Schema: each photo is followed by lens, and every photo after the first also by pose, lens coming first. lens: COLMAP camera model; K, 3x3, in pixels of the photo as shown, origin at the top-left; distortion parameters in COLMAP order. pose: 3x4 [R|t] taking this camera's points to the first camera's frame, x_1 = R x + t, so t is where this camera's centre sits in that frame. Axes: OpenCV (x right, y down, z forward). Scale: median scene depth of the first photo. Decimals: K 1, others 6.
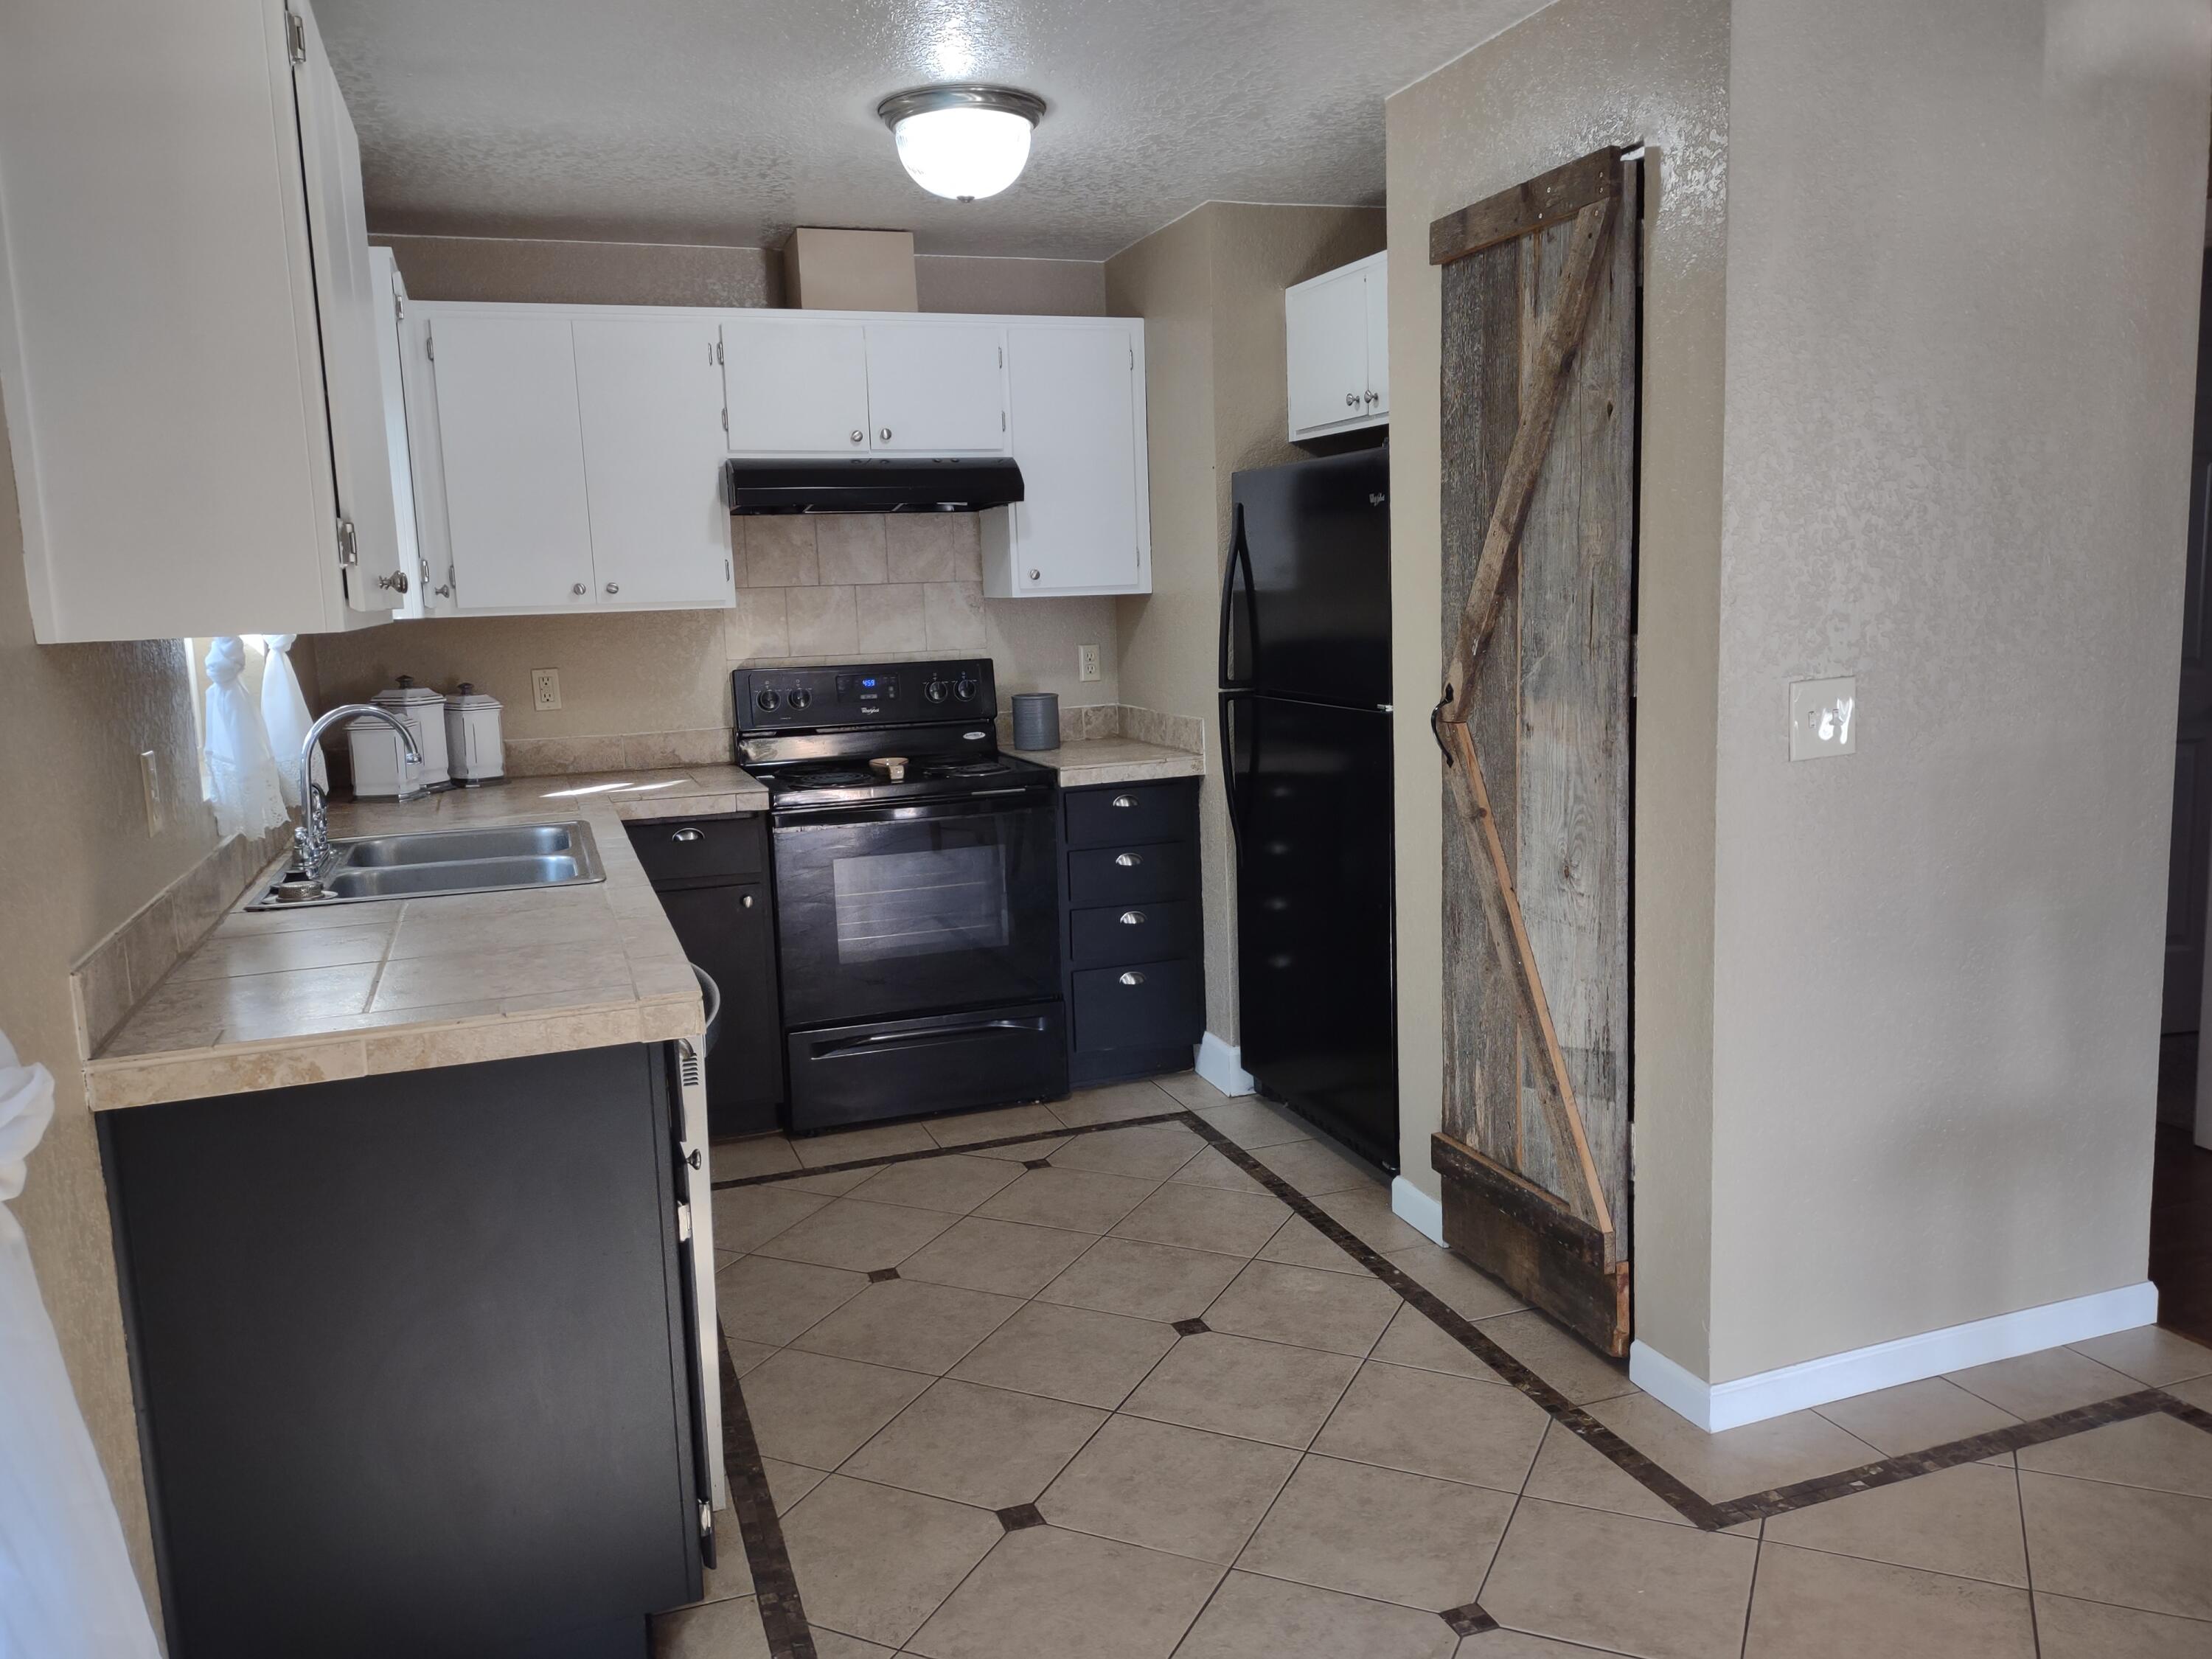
lens RADIAL K [[1682.2, 0, 1106.6], [0, 1682.2, 830.3], [0, 0, 1]] dist [0.040447, 0.000905]
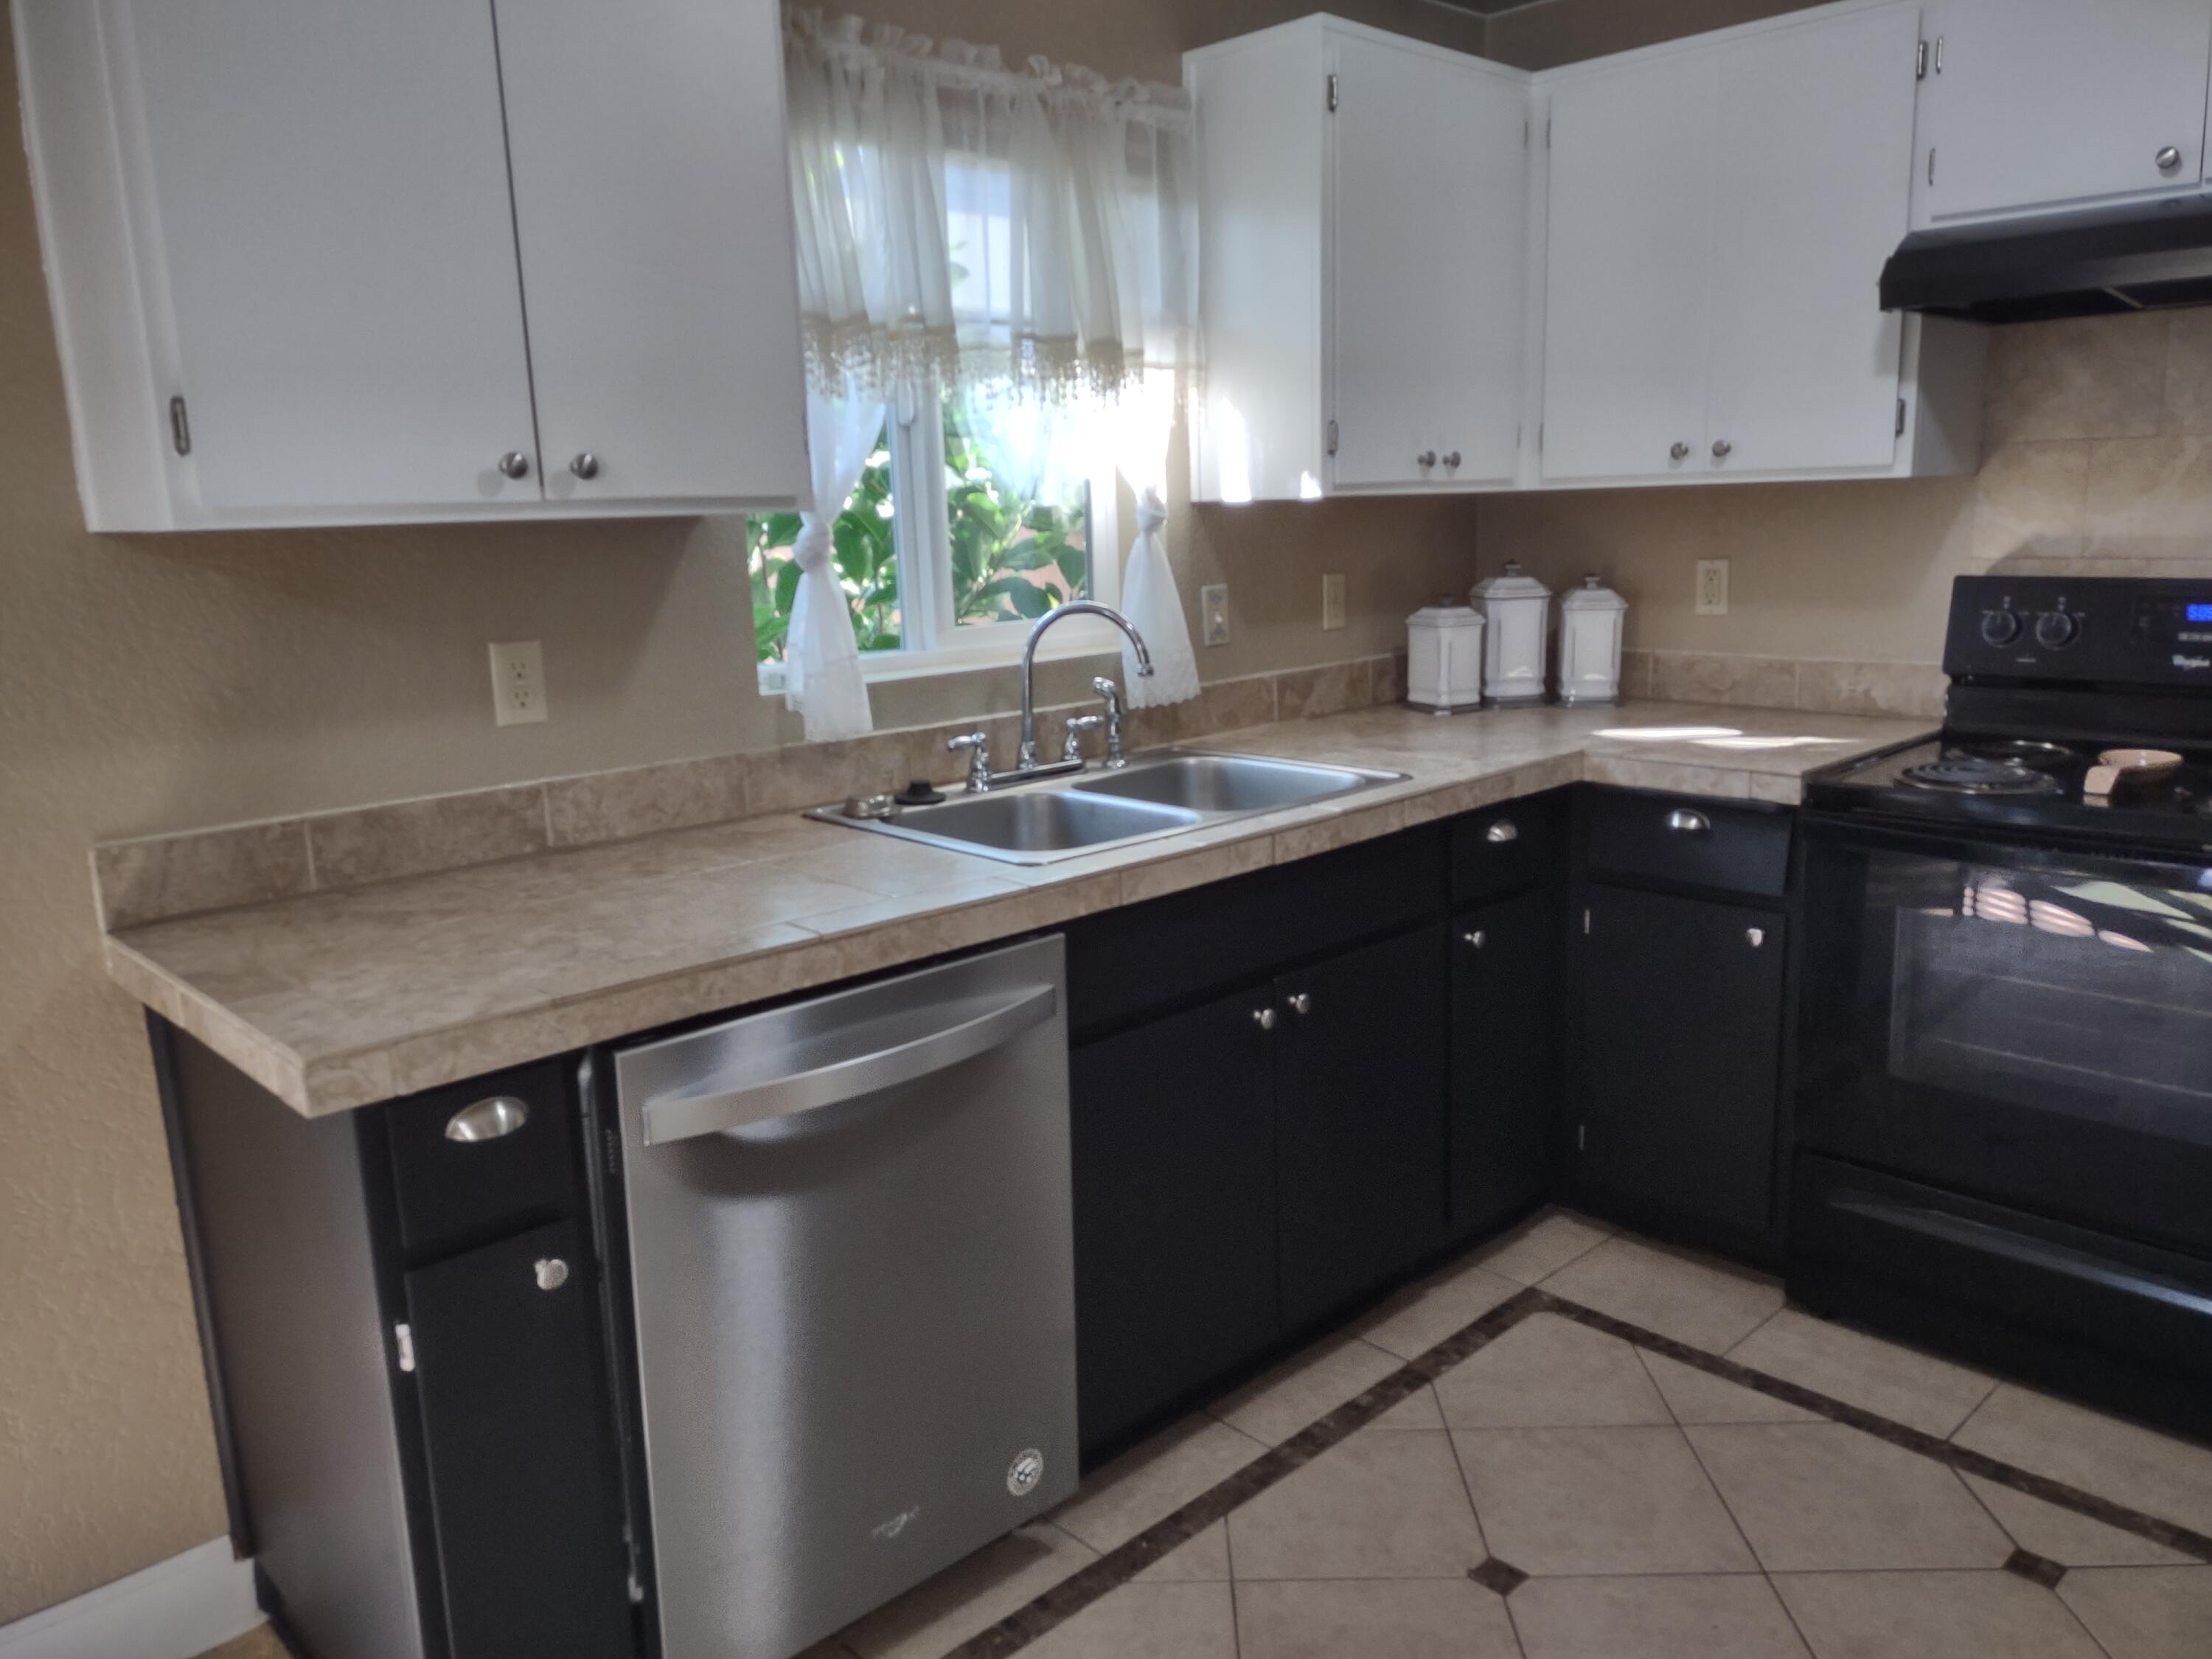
lens RADIAL K [[1682.2, 0, 1100.6], [0, 1682.2, 828.5], [0, 0, 1]] dist [0.040447, 0.000905]
pose [[0.408264, 0.199565, -0.890783, 0.261298], [-0.116230, 0.979233, 0.166111, -0.078648], [0.905434, 0.035719, 0.422981, 0.491241]]
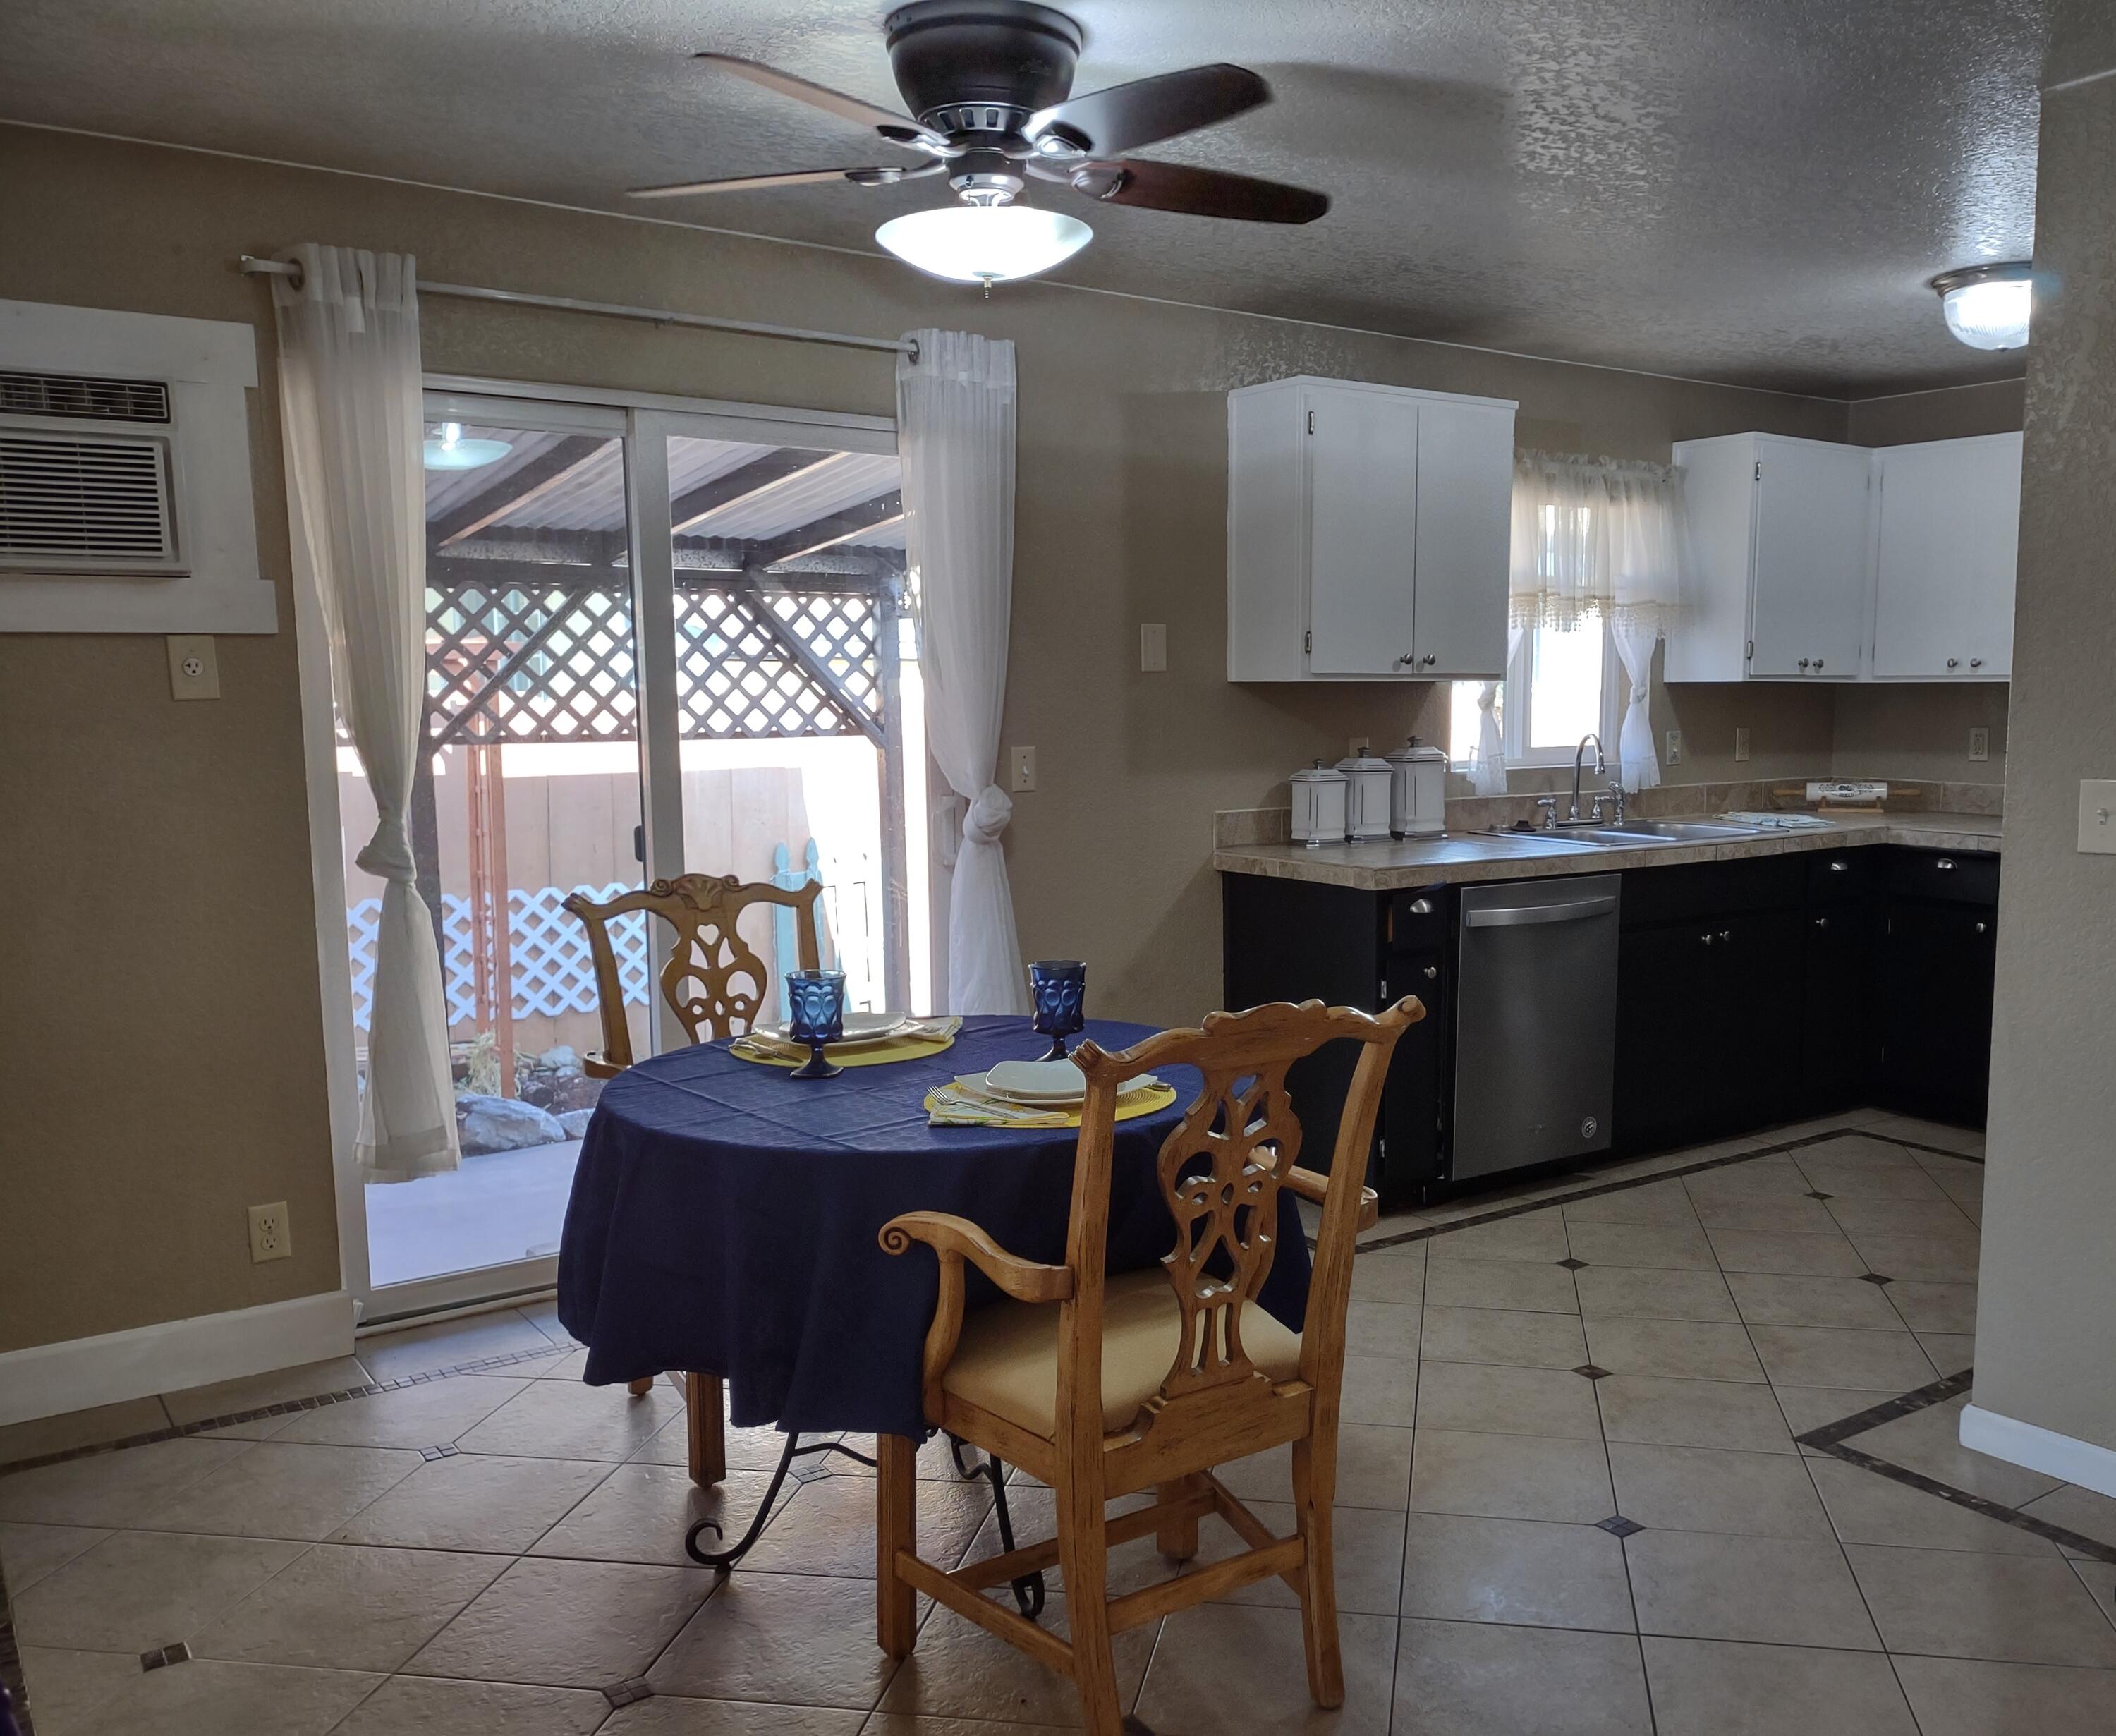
lens RADIAL K [[1803.3, 0, 1177.7], [0, 1803.3, 896.1], [0, 0, 1]] dist [0.051469, -0.015560]
pose [[0.273318, 0.151082, -0.949985, 0.859713], [-0.151122, 0.982069, 0.112706, -0.038715], [0.949979, 0.112759, 0.291249, 0.077636]]
